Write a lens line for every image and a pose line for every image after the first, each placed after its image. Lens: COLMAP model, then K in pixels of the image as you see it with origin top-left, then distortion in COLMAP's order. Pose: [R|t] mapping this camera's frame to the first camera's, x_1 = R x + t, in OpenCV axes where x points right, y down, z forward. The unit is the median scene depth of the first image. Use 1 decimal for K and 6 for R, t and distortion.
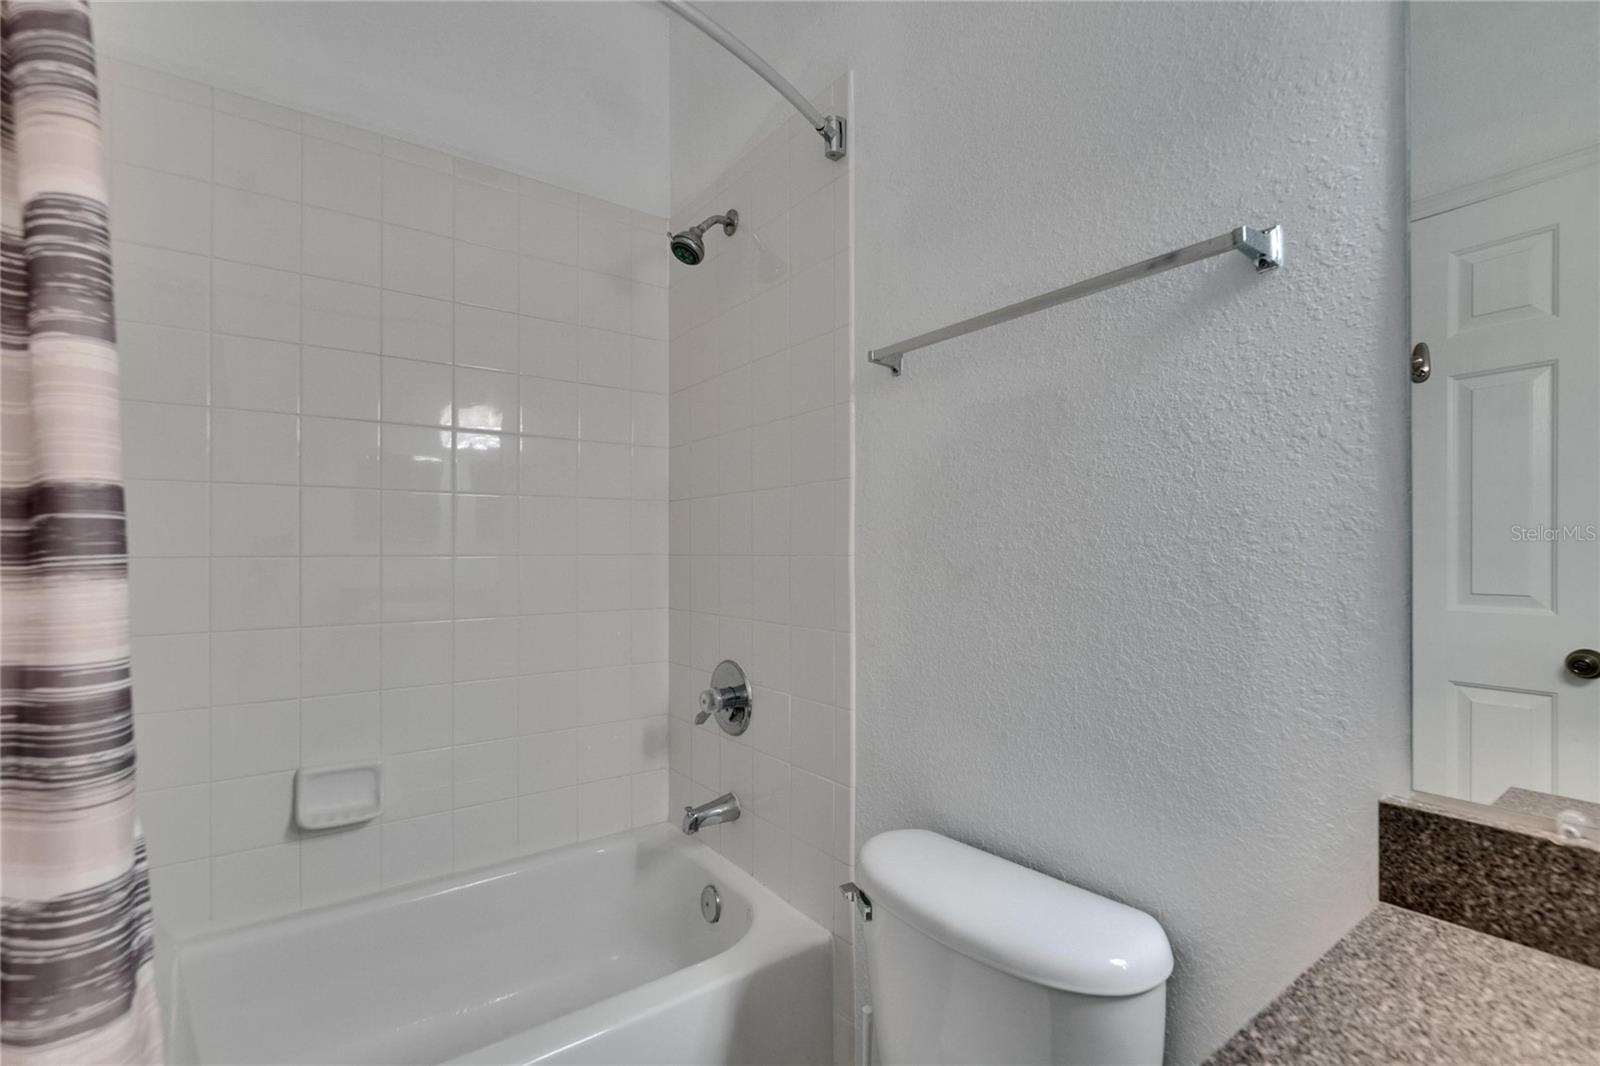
lens RADIAL K [[700.7, 0, 816.4], [0, 700.7, 551.8], [0, 0, 1]] dist [-0.002754, -0.000537]
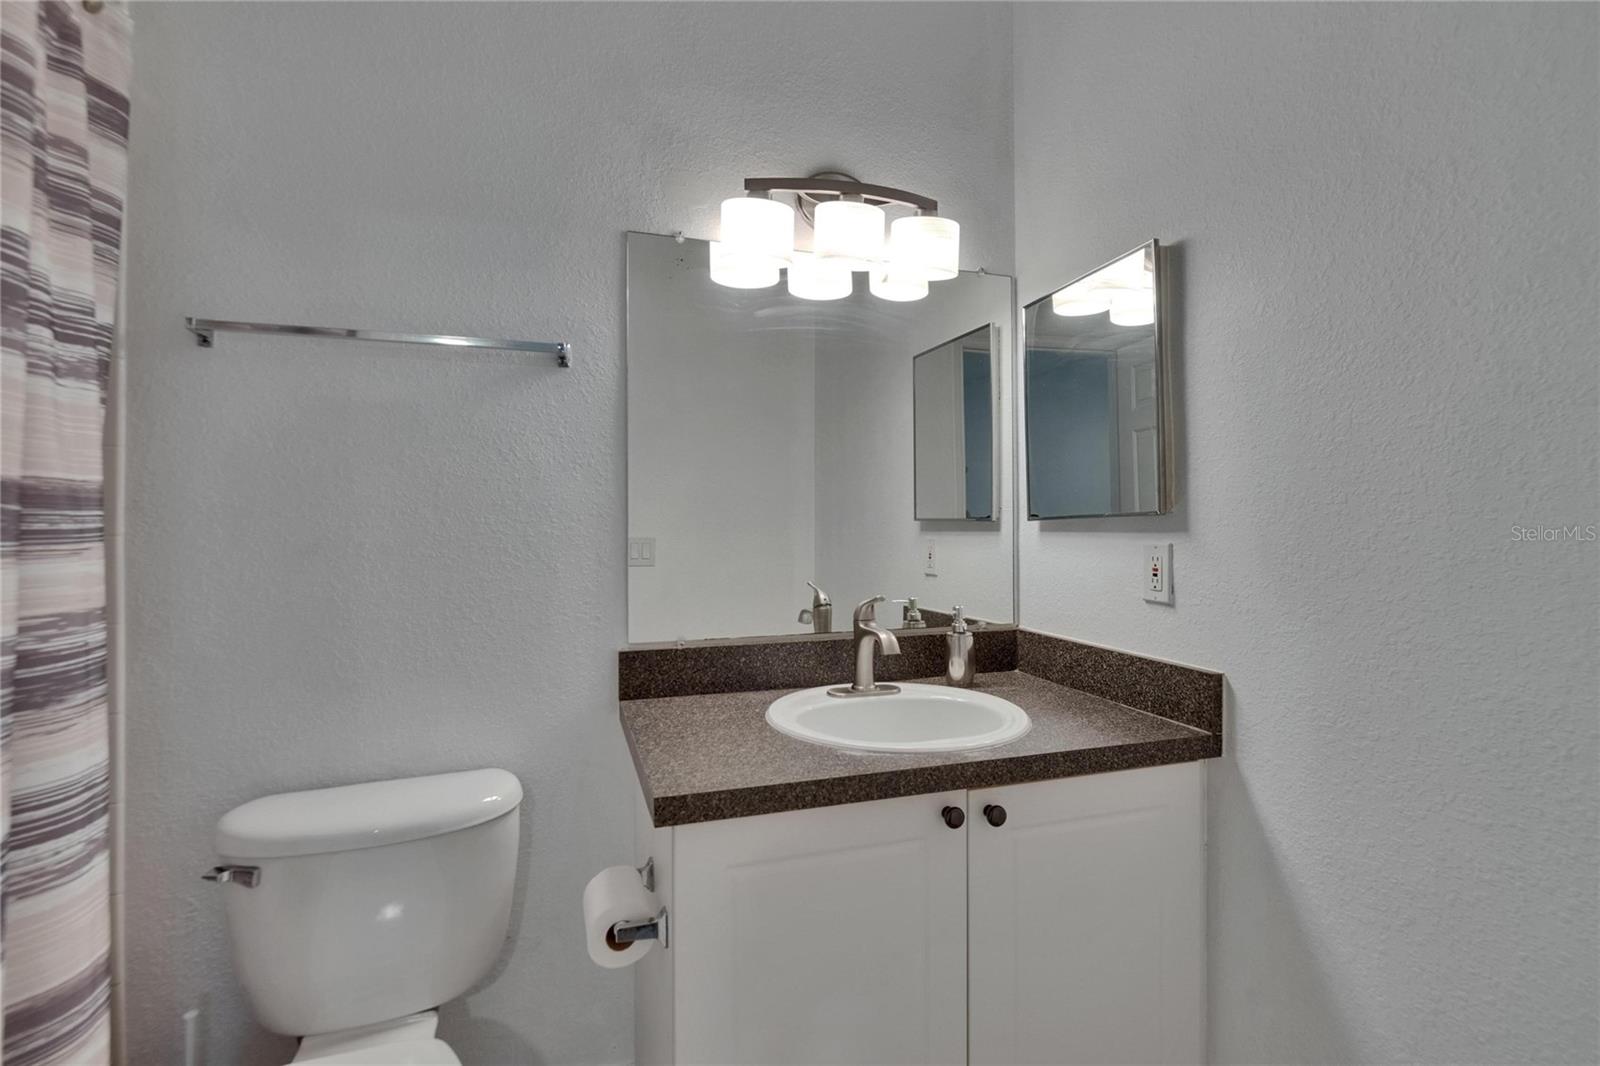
lens RADIAL K [[727.6, 0, 779.6], [0, 727.6, 516.7], [0, 0, 1]] dist [-0.004745, -0.000624]
pose [[0.345066, -0.000790, 0.938578, -0.791989], [0.002368, 0.999997, -0.000029, -0.024122], [-0.938575, 0.002233, 0.345067, -0.123581]]
